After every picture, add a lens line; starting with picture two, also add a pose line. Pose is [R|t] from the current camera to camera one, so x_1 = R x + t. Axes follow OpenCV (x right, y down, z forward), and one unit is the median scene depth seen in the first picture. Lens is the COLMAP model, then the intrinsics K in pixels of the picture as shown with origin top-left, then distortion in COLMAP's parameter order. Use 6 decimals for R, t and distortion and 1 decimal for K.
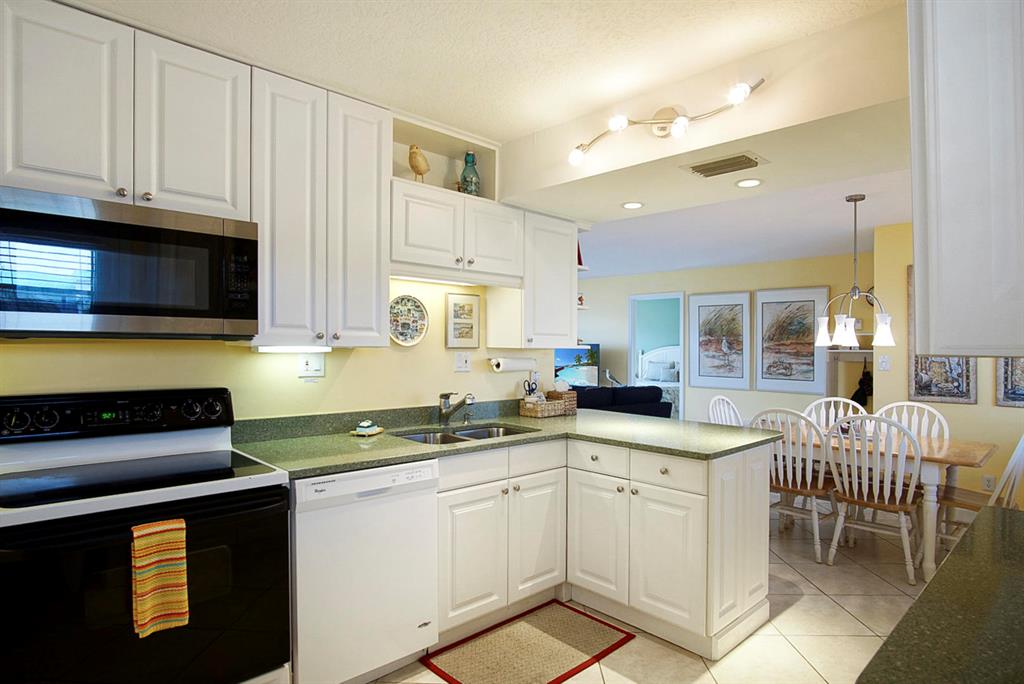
lens RADIAL K [[551.4, 0, 491.6], [0, 551.4, 345.8], [0, 0, 1]] dist [-0.031830, -0.000172]
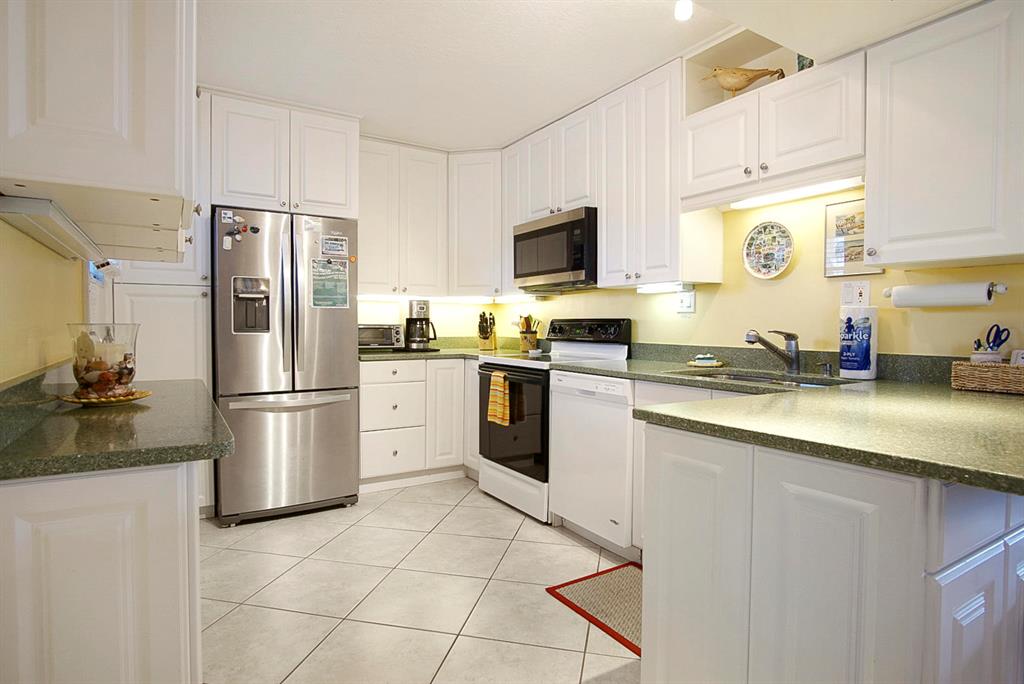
lens RADIAL K [[551.4, 0, 513.5], [0, 551.4, 341.4], [0, 0, 1]] dist [-0.031830, -0.000172]
pose [[-0.170321, 0.021971, -0.985144, 0.789348], [-0.005045, 0.999719, 0.023169, 0.082387], [0.985376, 0.008917, -0.170163, 0.749120]]
